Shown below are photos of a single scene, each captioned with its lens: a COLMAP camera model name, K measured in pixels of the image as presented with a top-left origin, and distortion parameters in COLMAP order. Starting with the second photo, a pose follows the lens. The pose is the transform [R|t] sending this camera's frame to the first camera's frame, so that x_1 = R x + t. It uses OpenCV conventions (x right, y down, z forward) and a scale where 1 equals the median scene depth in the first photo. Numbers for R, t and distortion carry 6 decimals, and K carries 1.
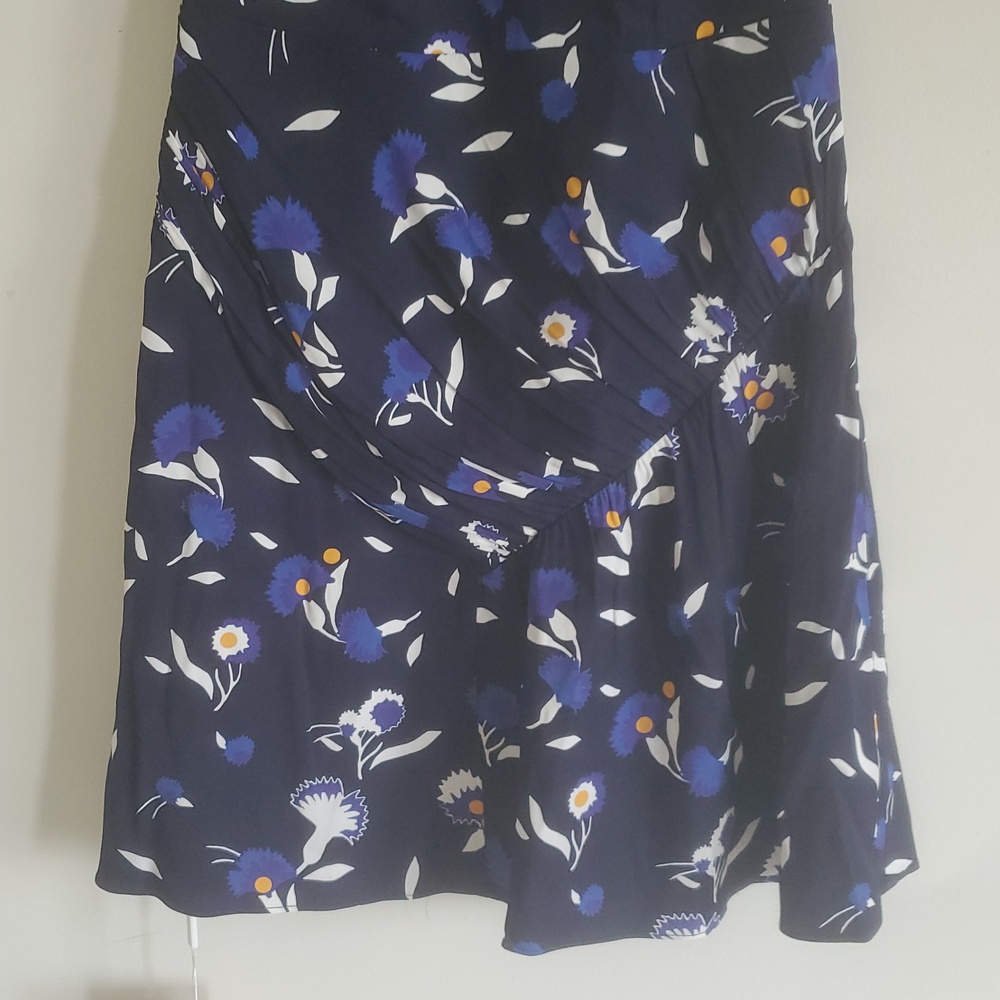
lens RADIAL K [[1393.3, 0, 472.1], [0, 1393.3, 499.8], [0, 0, 1]] dist [0.298928, -1.310200]
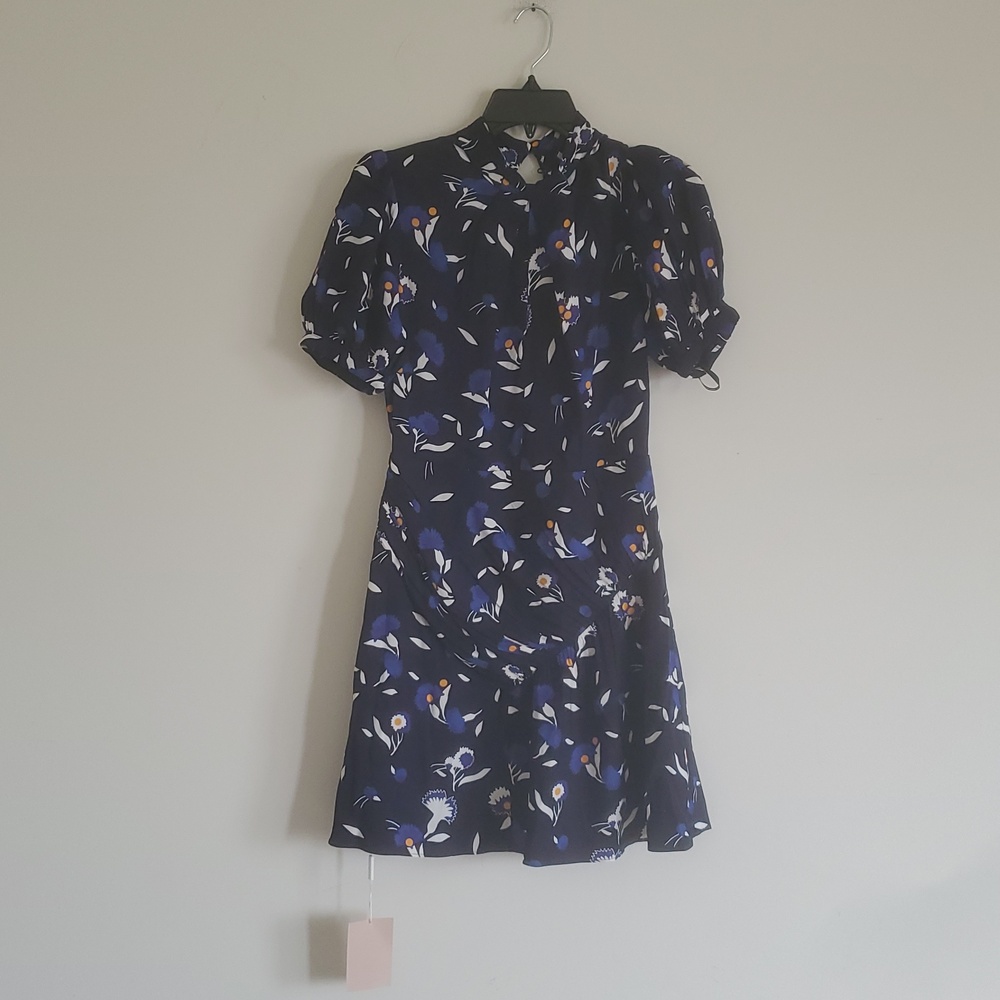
lens RADIAL K [[1393.3, 0, 472.1], [0, 1393.3, 499.8], [0, 0, 1]] dist [0.298928, -1.310200]
pose [[0.997749, -0.000755, 0.067051, -0.214089], [0.013741, 0.981018, -0.193431, 0.195155], [-0.065632, 0.193917, 0.978820, -1.307603]]
